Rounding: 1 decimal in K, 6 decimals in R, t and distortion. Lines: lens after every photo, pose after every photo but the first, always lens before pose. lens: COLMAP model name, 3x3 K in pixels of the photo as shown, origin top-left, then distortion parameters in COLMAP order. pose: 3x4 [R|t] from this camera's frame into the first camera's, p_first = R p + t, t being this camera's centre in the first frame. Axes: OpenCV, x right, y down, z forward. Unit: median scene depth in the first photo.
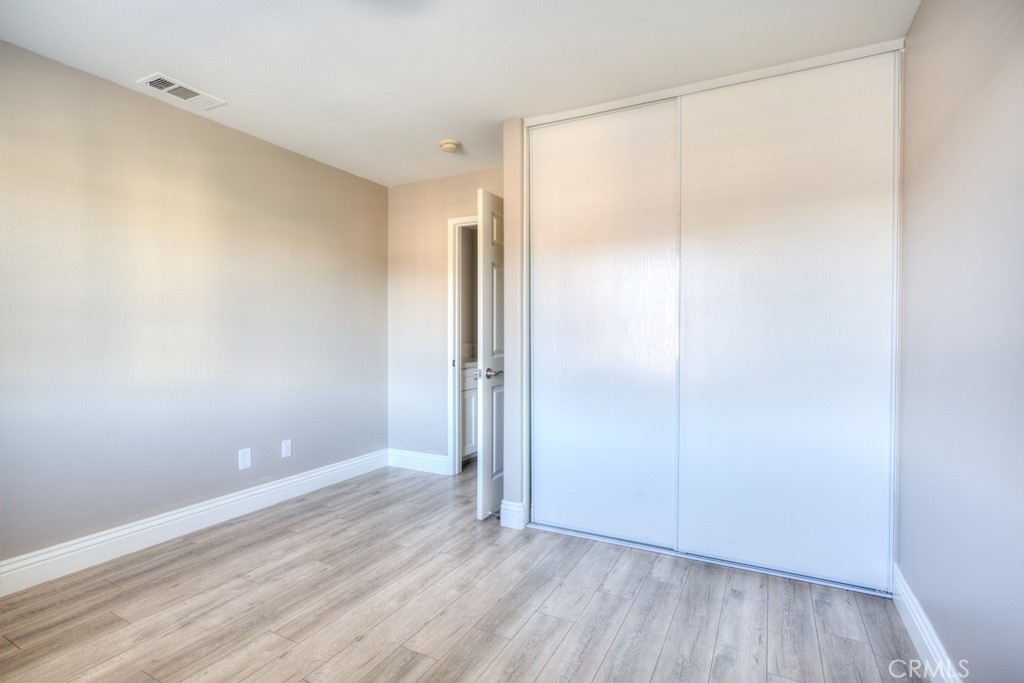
lens RADIAL K [[499.0, 0, 505.0], [0, 499.0, 343.9], [0, 0, 1]] dist [-0.014164, 0.002527]
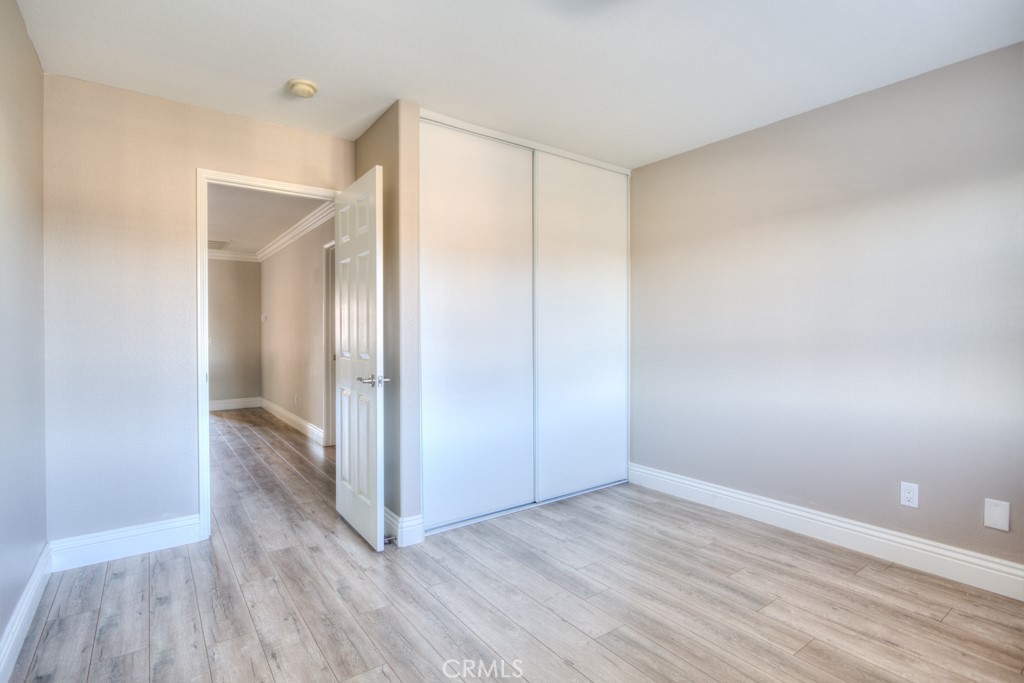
lens RADIAL K [[499.0, 0, 509.9], [0, 499.0, 340.3], [0, 0, 1]] dist [-0.014164, 0.002527]
pose [[0.429649, -0.012126, 0.902915, -0.869593], [0.021426, 0.999765, 0.003232, -0.007786], [-0.902742, 0.017957, 0.429808, 0.516467]]
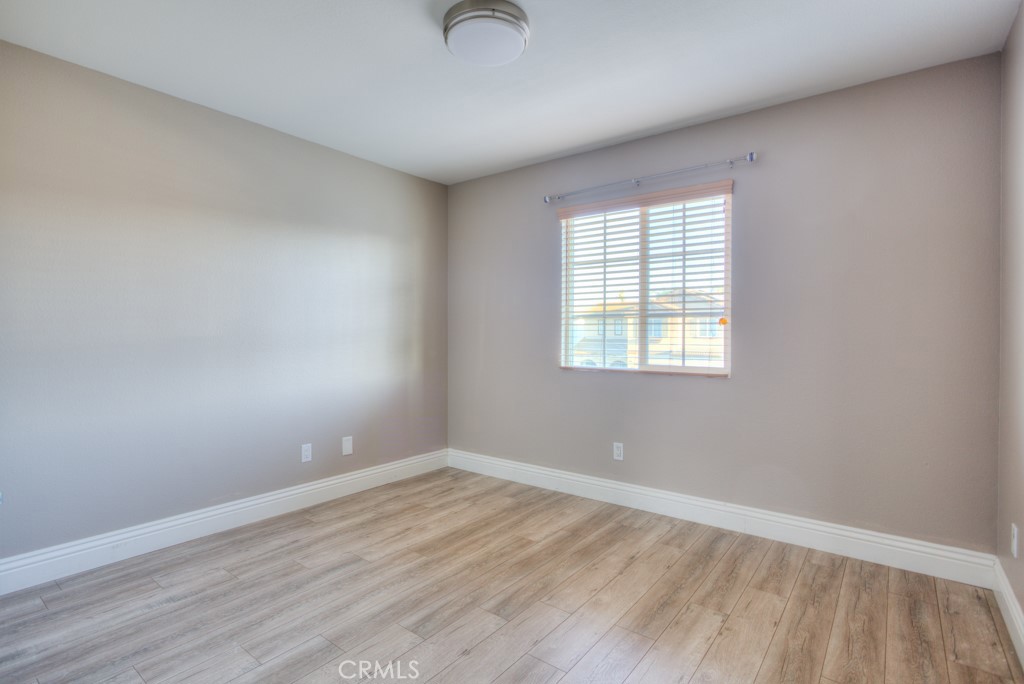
lens RADIAL K [[499.0, 0, 511.7], [0, 499.0, 335.2], [0, 0, 1]] dist [-0.014164, 0.002527]
pose [[-0.986308, -0.007759, 0.164731, -0.398940], [-0.002739, 0.999526, 0.030679, -0.034727], [-0.164891, 0.029808, -0.985861, 1.426295]]
